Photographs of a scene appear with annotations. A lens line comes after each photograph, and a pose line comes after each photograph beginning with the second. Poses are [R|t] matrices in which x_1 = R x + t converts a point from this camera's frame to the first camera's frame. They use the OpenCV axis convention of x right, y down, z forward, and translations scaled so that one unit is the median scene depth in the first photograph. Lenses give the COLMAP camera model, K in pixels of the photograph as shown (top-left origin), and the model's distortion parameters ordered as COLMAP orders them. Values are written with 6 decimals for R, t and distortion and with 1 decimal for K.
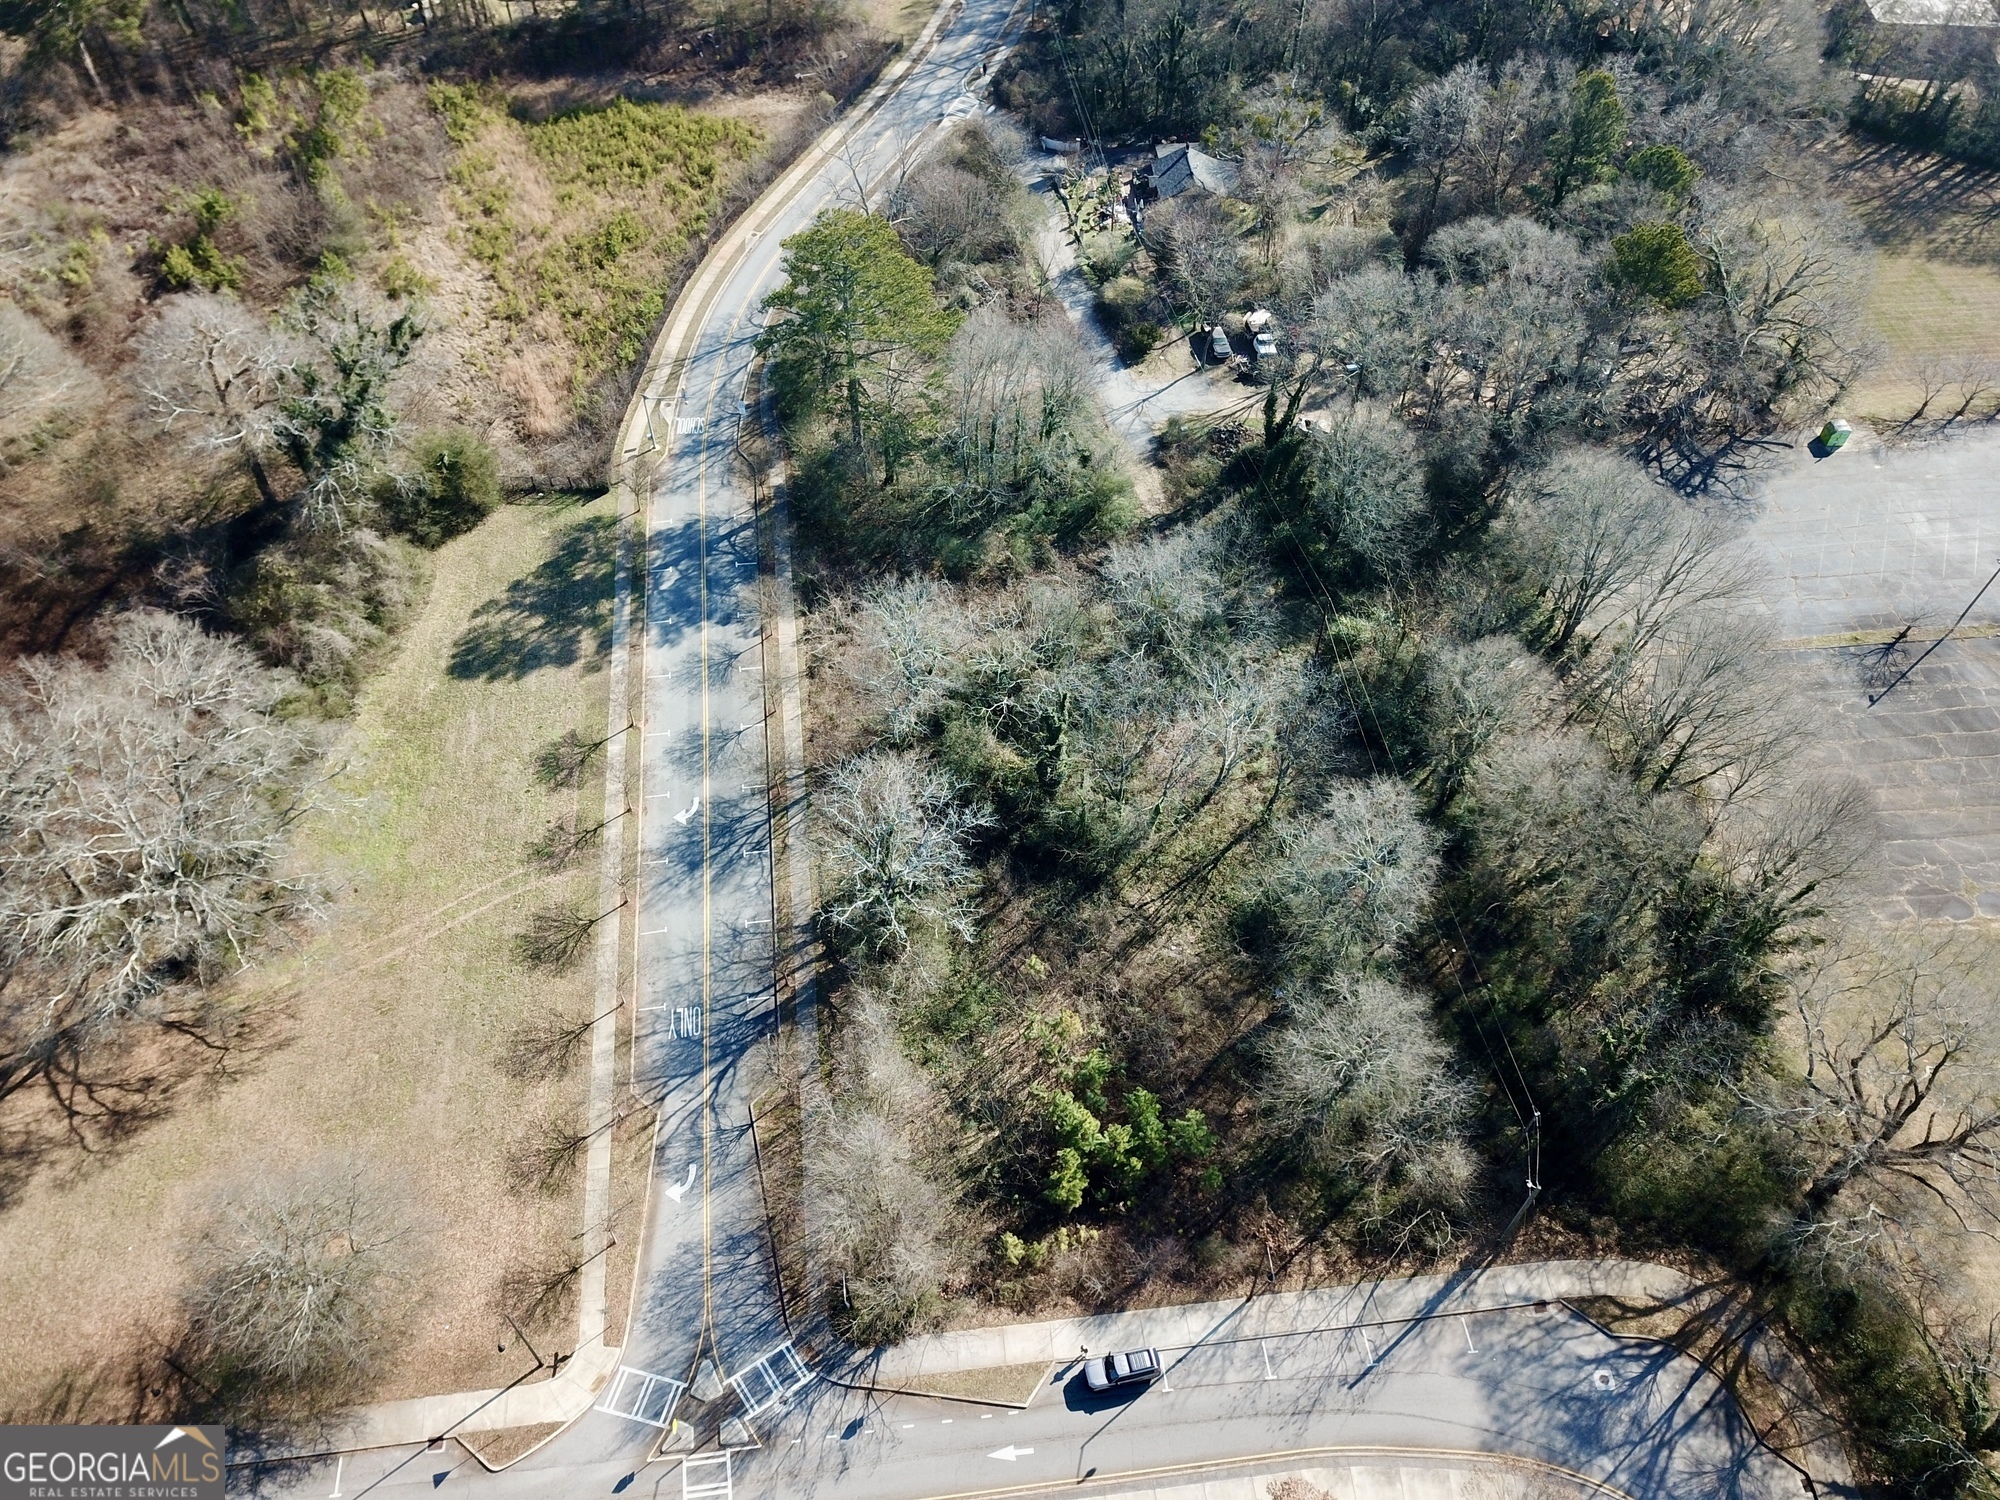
lens RADIAL K [[1506.0, 0, 1000.0], [0, 1506.0, 750.0], [0, 0, 1]] dist [0.050910, -0.053959]
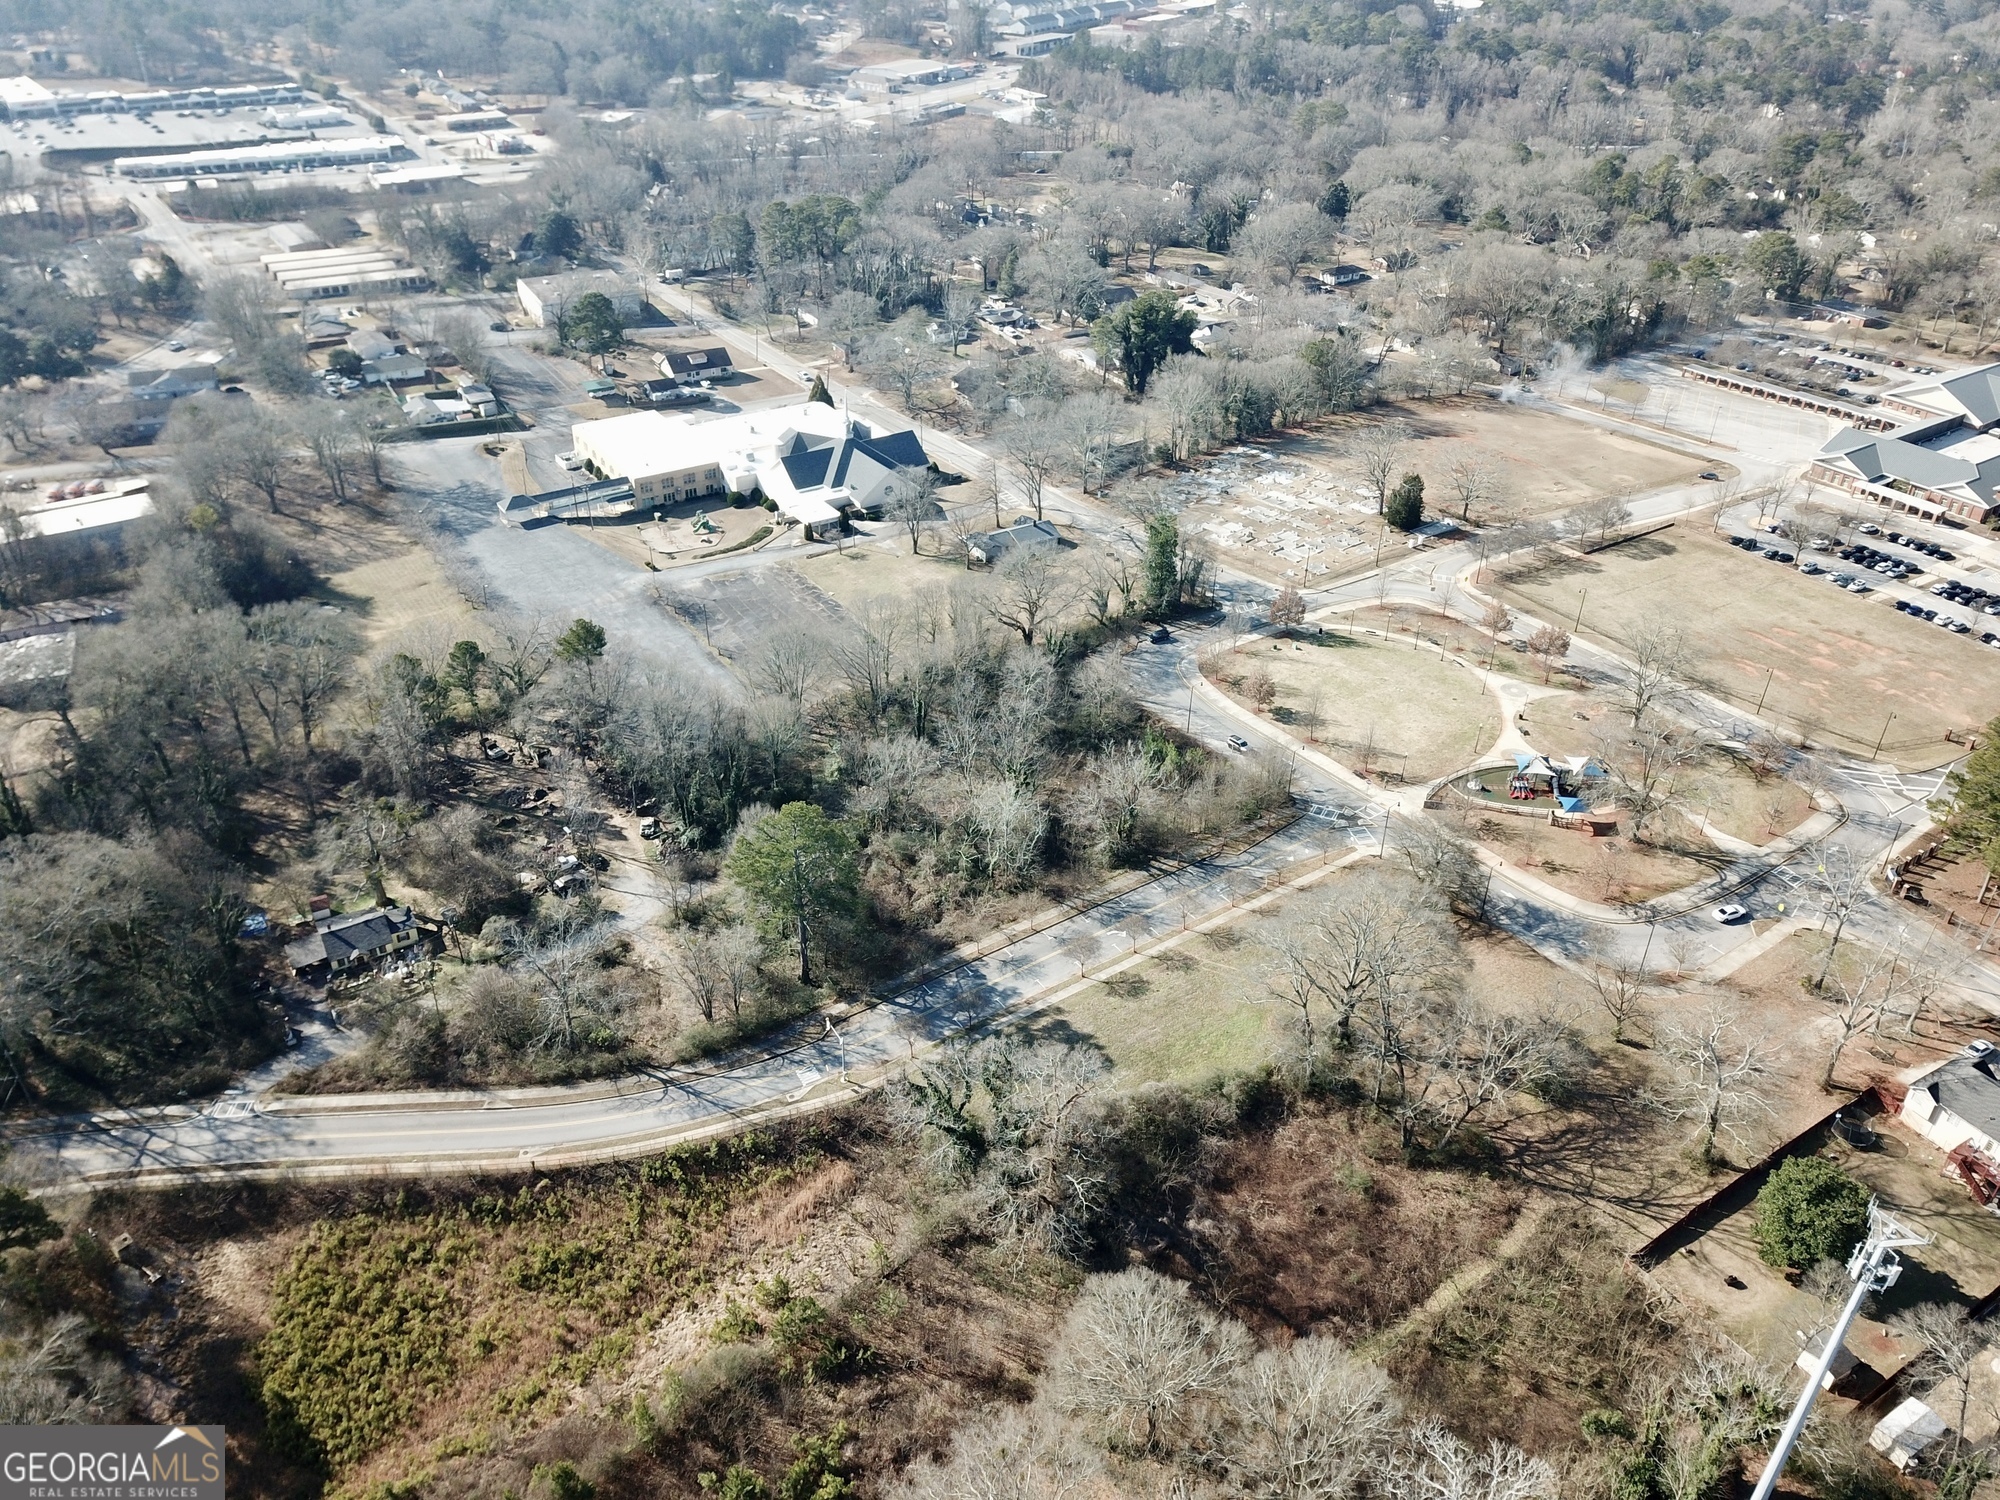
lens RADIAL K [[1522.5, 0, 1000.0], [0, 1522.5, 750.0], [0, 0, 1]] dist [0.008455, -0.003745]
pose [[-0.456294, -0.476357, 0.751585, -1.269176], [0.686545, 0.348871, 0.637923, -1.162186], [-0.566085, 0.807077, 0.167853, 0.572770]]
